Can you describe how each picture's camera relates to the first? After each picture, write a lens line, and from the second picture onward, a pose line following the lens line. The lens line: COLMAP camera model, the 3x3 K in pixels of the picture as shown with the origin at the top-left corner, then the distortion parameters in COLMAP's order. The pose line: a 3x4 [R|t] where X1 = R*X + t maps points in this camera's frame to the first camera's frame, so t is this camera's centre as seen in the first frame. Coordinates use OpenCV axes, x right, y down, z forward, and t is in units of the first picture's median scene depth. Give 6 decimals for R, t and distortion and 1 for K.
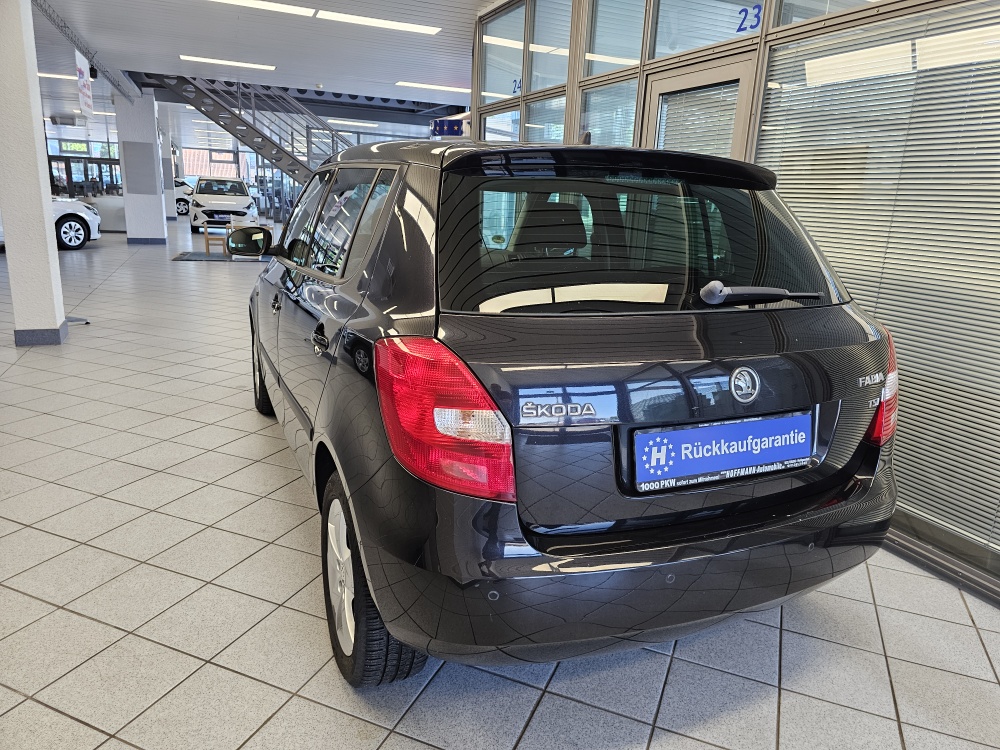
lens RADIAL K [[681.4, 0, 500.0], [0, 681.4, 375.0], [0, 0, 1]] dist [0.064028, -0.067084]
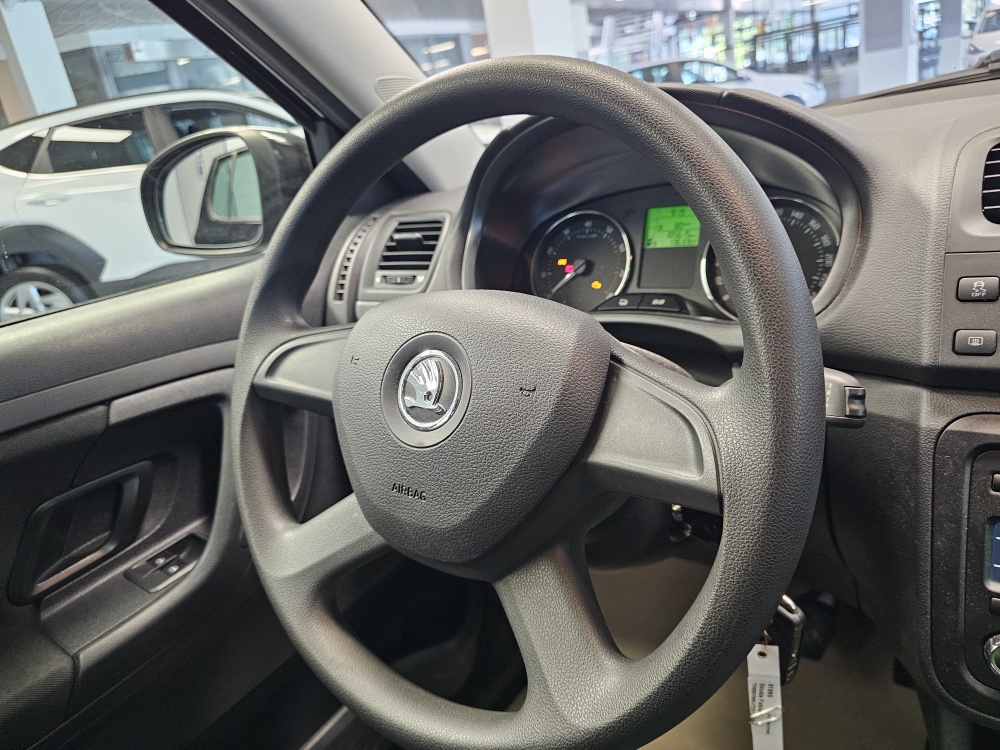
lens RADIAL K [[702.9, 0, 500.0], [0, 702.9, 375.0], [0, 0, 1]] dist [0.032500, -0.068269]
pose [[0.506643, 0.170062, -0.845217, -0.021387], [-0.026534, 0.982964, 0.181872, -0.044376], [0.861748, -0.069717, 0.502524, 0.237314]]
